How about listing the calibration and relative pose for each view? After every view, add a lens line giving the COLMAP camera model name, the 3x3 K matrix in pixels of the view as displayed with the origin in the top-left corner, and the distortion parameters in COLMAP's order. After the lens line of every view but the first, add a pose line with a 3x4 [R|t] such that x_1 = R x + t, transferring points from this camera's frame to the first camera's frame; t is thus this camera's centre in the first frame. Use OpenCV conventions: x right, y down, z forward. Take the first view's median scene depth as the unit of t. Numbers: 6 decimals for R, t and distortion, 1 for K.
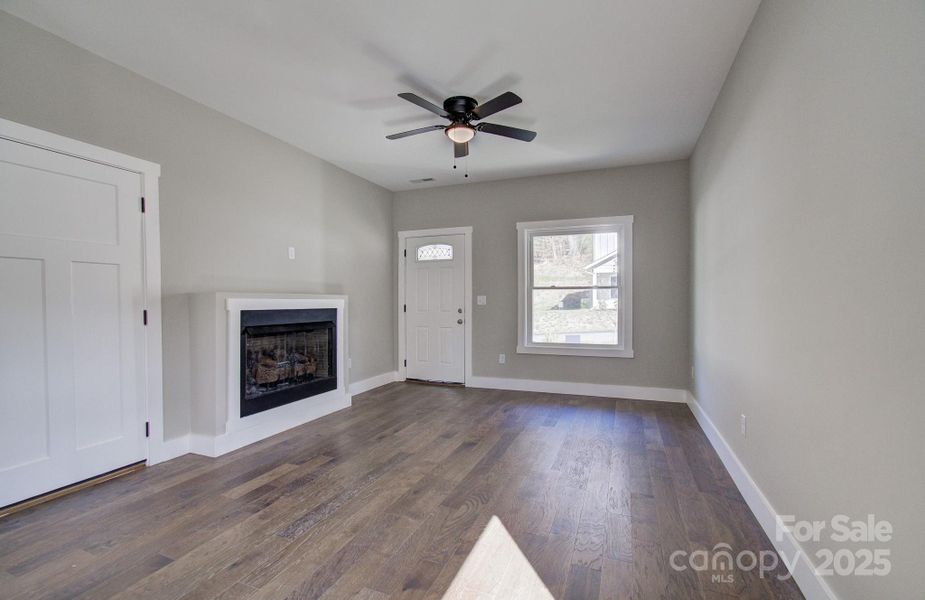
lens RADIAL K [[408.1, 0, 462.3], [0, 408.1, 300.7], [0, 0, 1]] dist [0.005555, 0.001548]
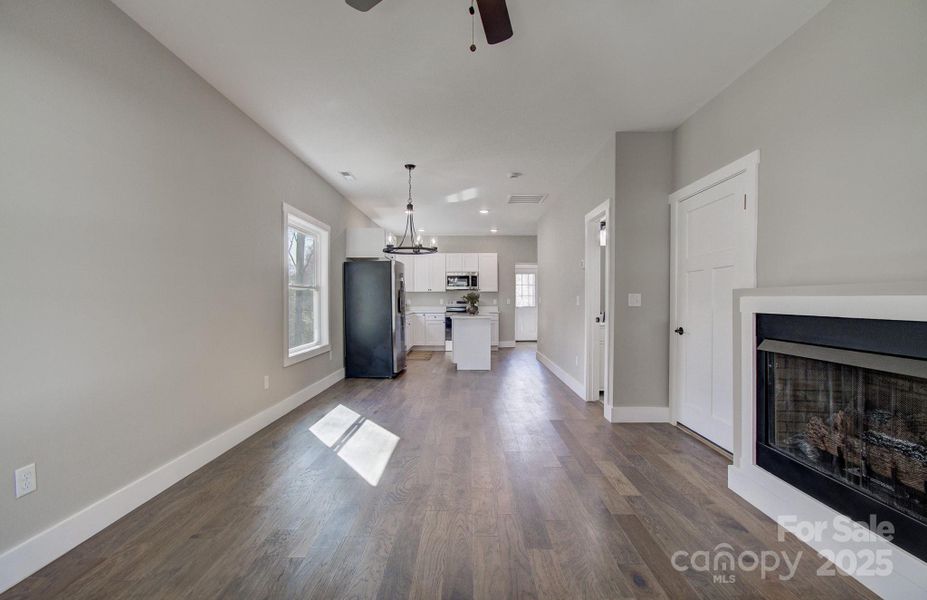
lens RADIAL K [[409.0, 0, 465.2], [0, 409.0, 304.0], [0, 0, 1]] dist [0.005555, 0.001548]
pose [[-0.929484, 0.010000, -0.368727, 0.184054], [0.004712, 0.999873, 0.015239, -0.006369], [0.368832, 0.012427, -0.929413, 1.447413]]
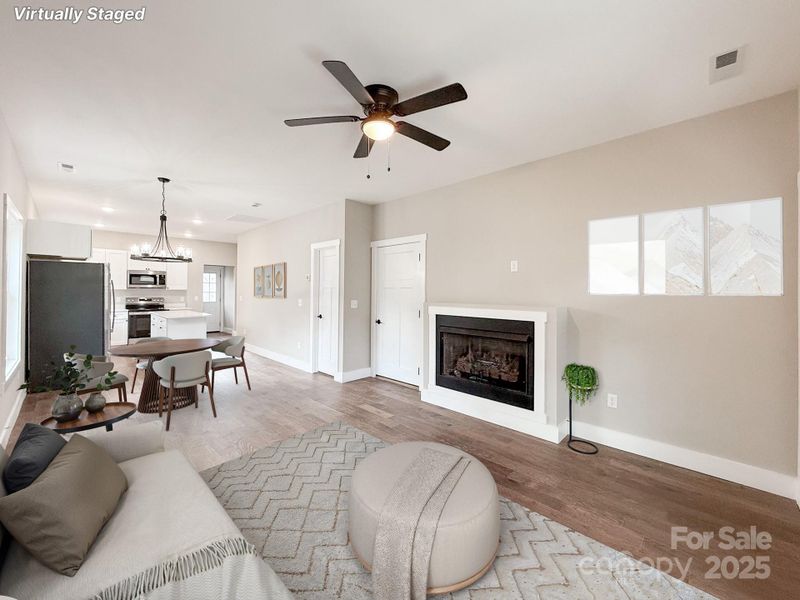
lens RADIAL K [[332.6, 0, 397.7], [0, 332.6, 288.2], [0, 0, 1]] dist [-0.000673, -0.000087]
pose [[-0.388158, -0.002877, -0.921589, 0.636255], [-0.005714, 0.999983, -0.000715, -0.070116], [0.921575, 0.004988, -0.388168, 1.319363]]
